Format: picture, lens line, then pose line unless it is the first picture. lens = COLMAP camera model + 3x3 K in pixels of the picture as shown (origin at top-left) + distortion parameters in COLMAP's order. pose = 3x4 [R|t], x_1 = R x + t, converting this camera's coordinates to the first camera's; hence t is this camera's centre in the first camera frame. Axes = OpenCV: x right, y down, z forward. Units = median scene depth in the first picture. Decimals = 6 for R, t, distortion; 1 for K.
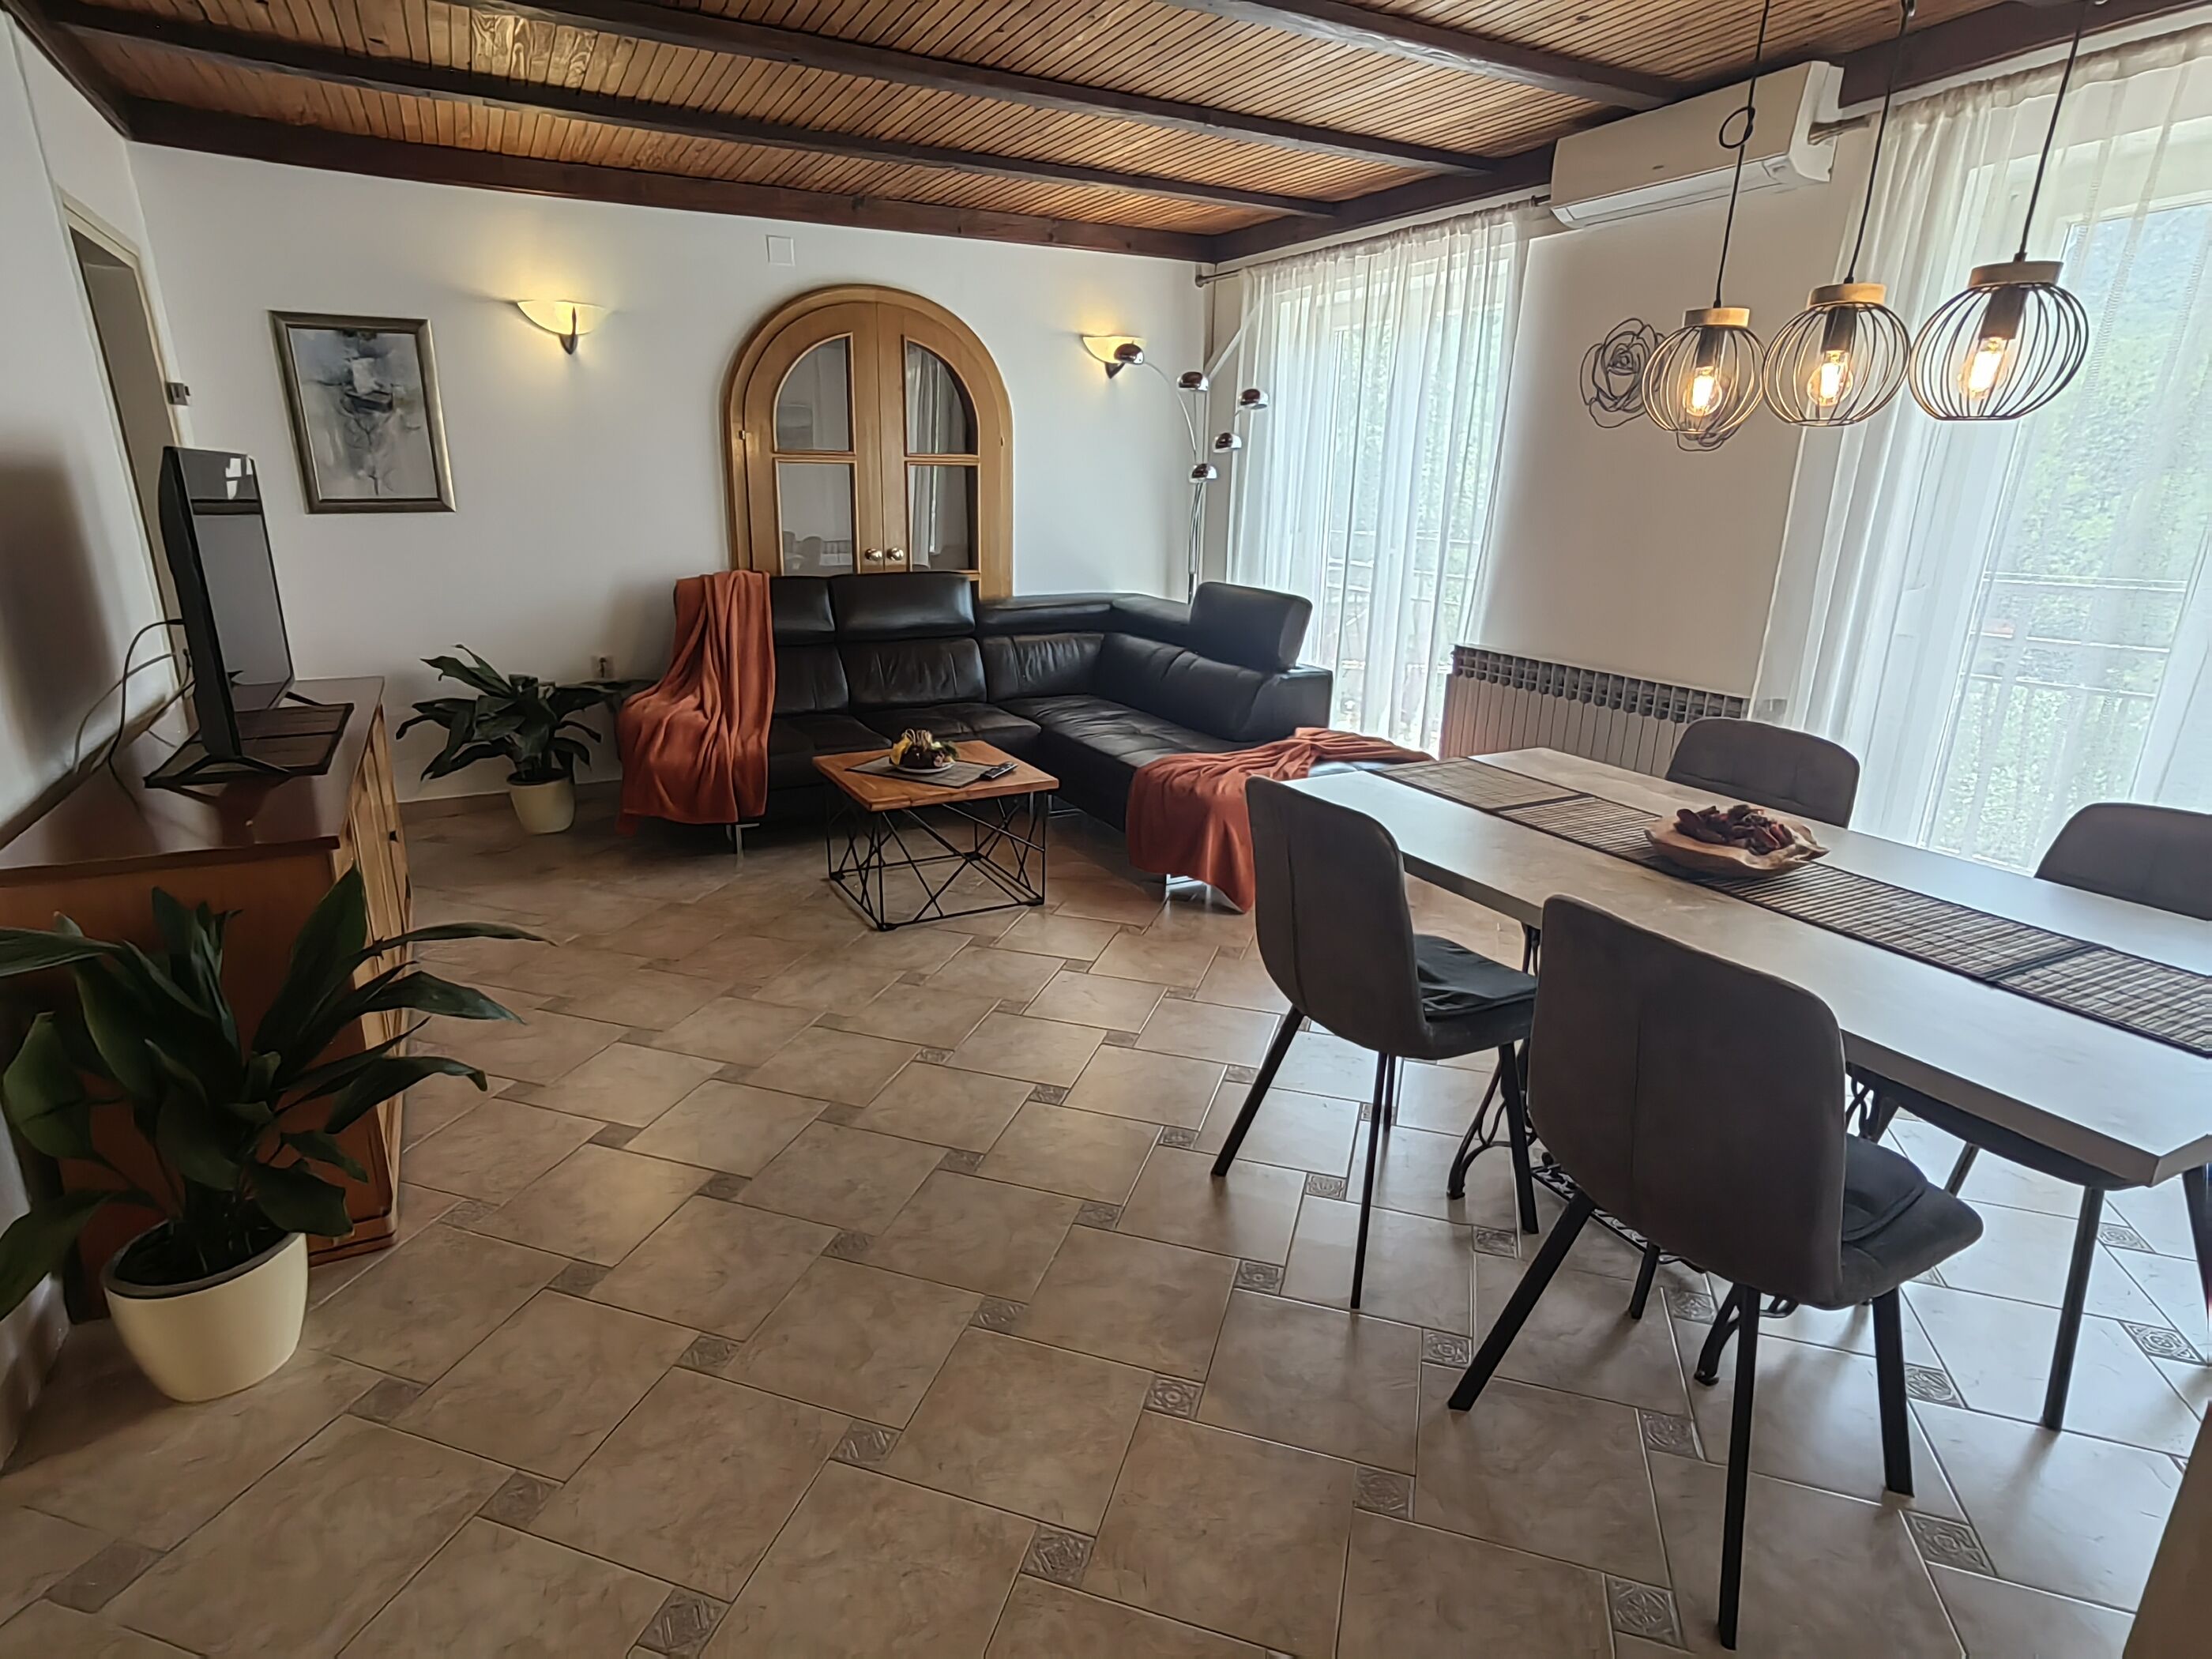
lens RADIAL K [[1177.3, 0, 1075.7], [0, 1177.3, 824.7], [0, 0, 1]] dist [-0.048529, 0.041978]
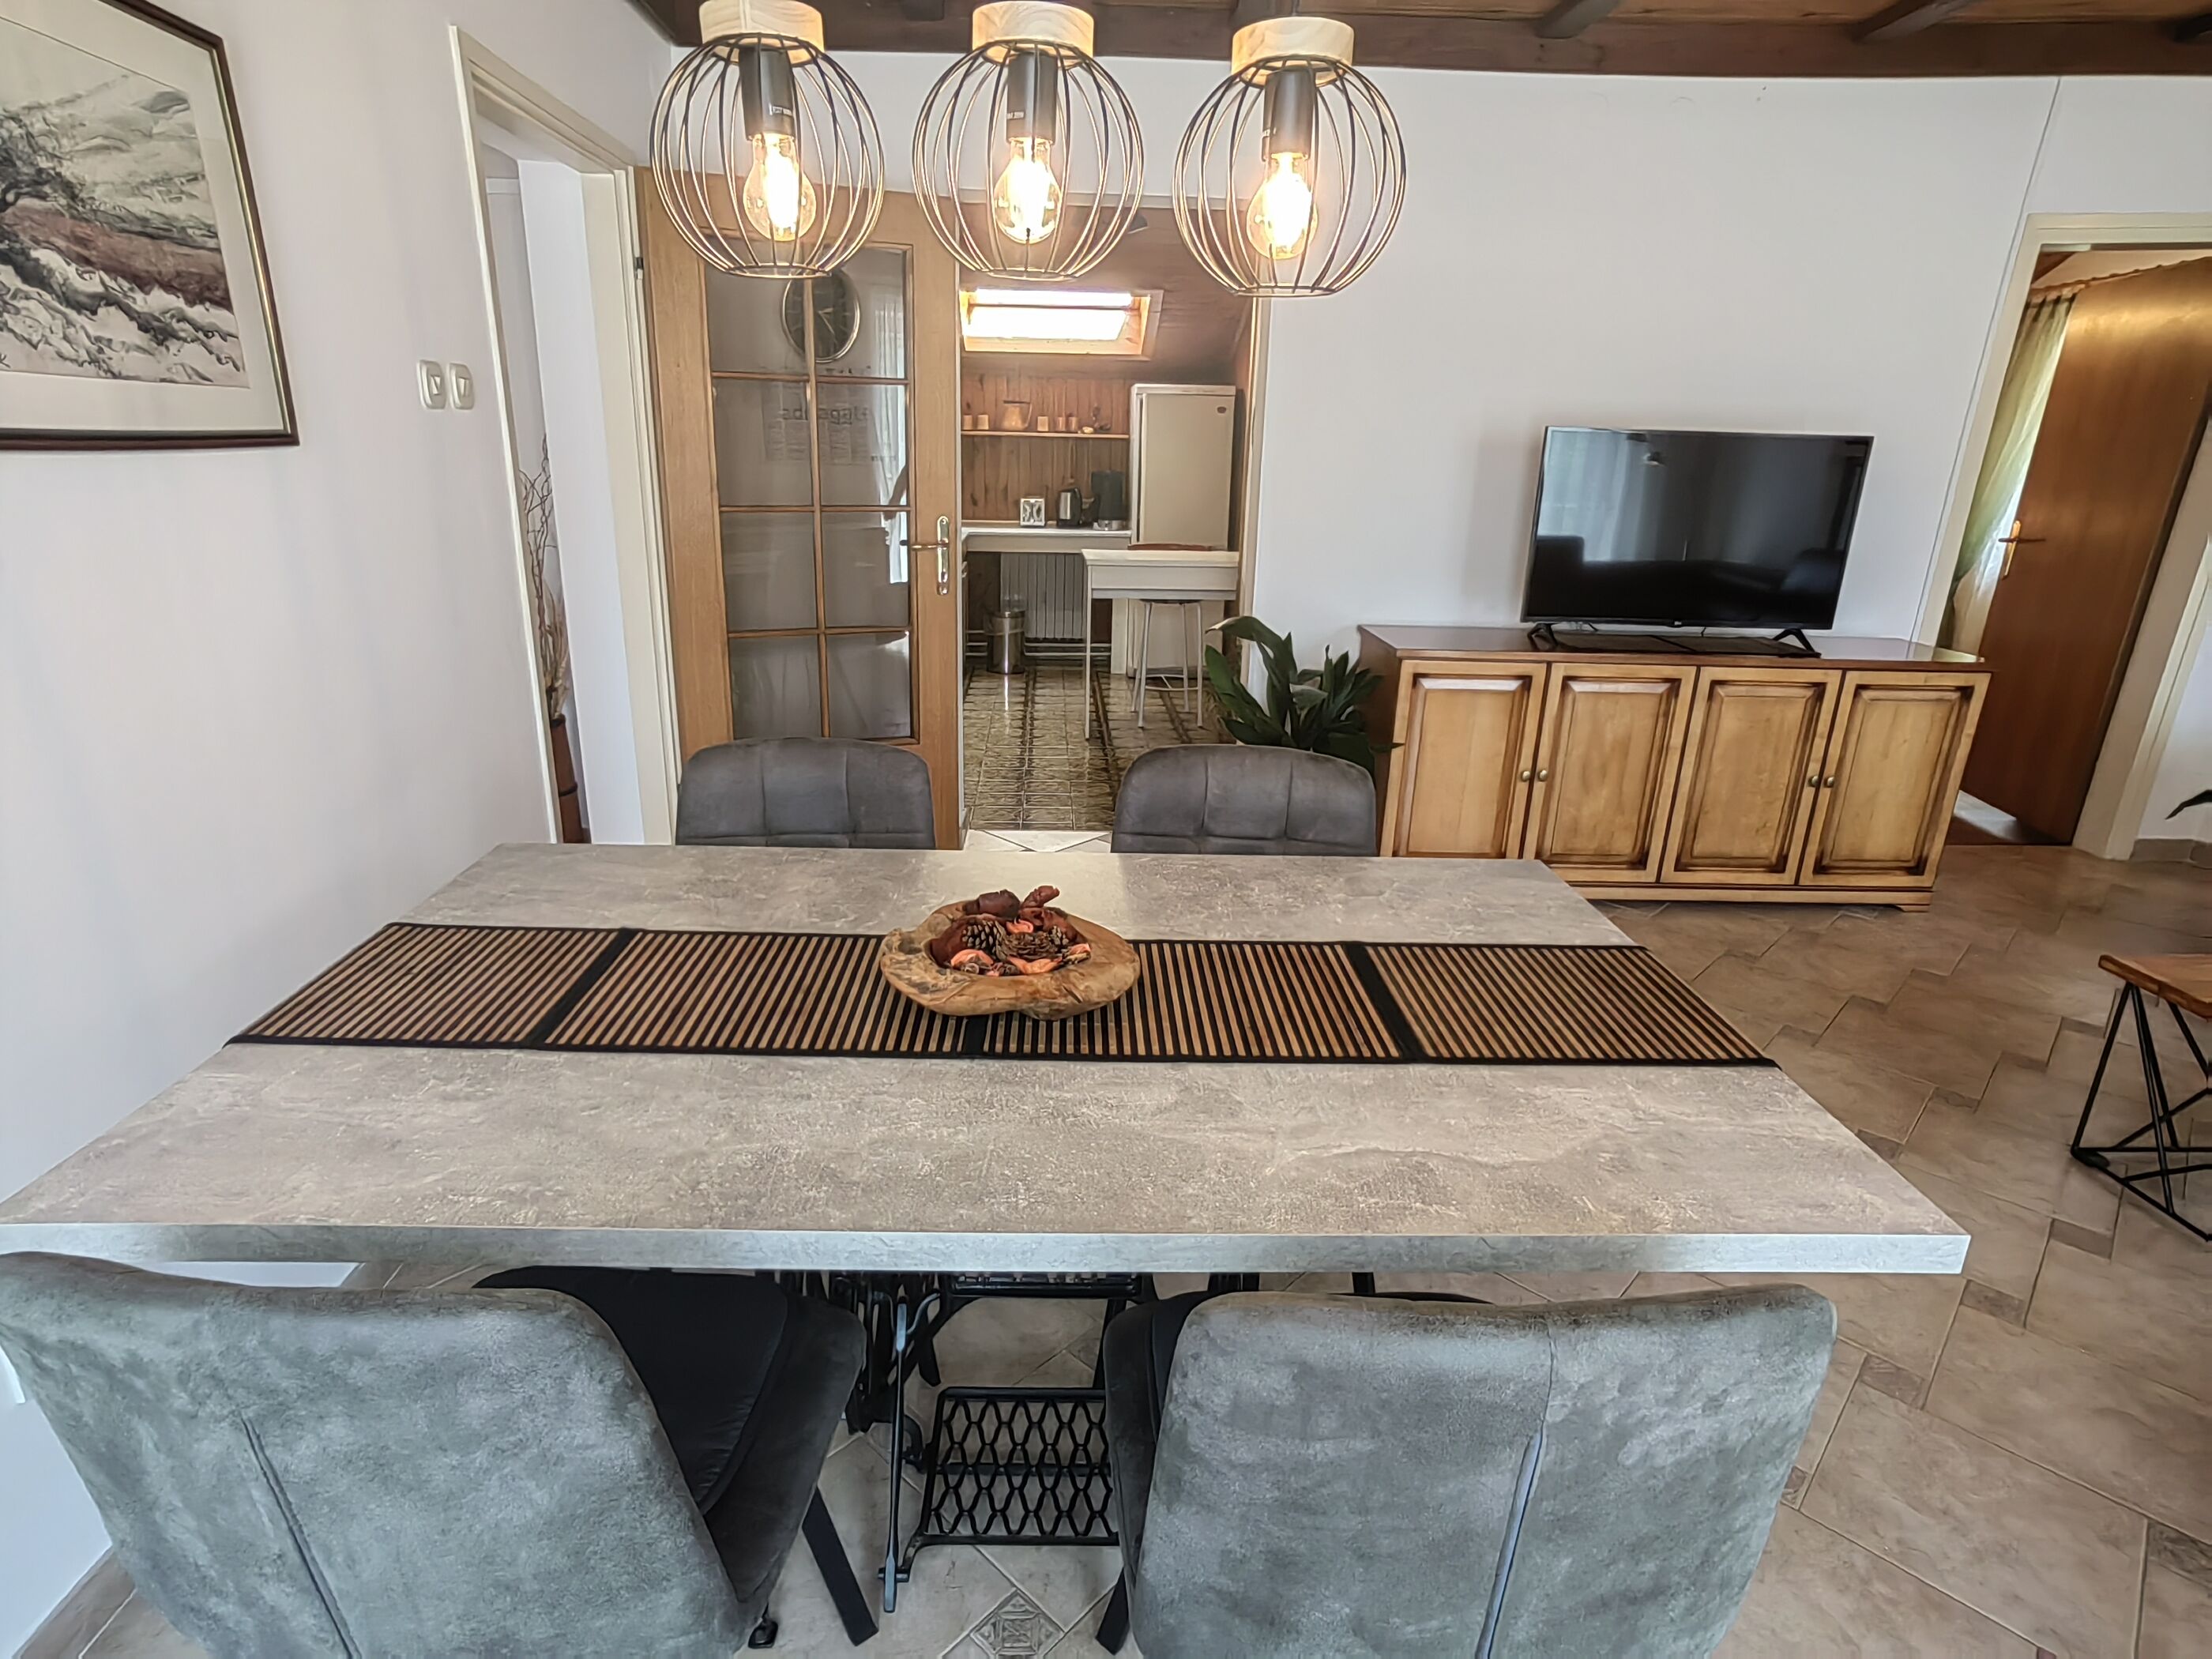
lens RADIAL K [[1177.3, 0, 1078.5], [0, 1177.3, 827.6], [0, 0, 1]] dist [-0.048529, 0.041978]
pose [[-0.441731, 0.260156, -0.858599, 0.493212], [-0.283356, 0.867587, 0.408660, -0.146549], [0.851224, 0.423807, -0.309523, 0.548337]]
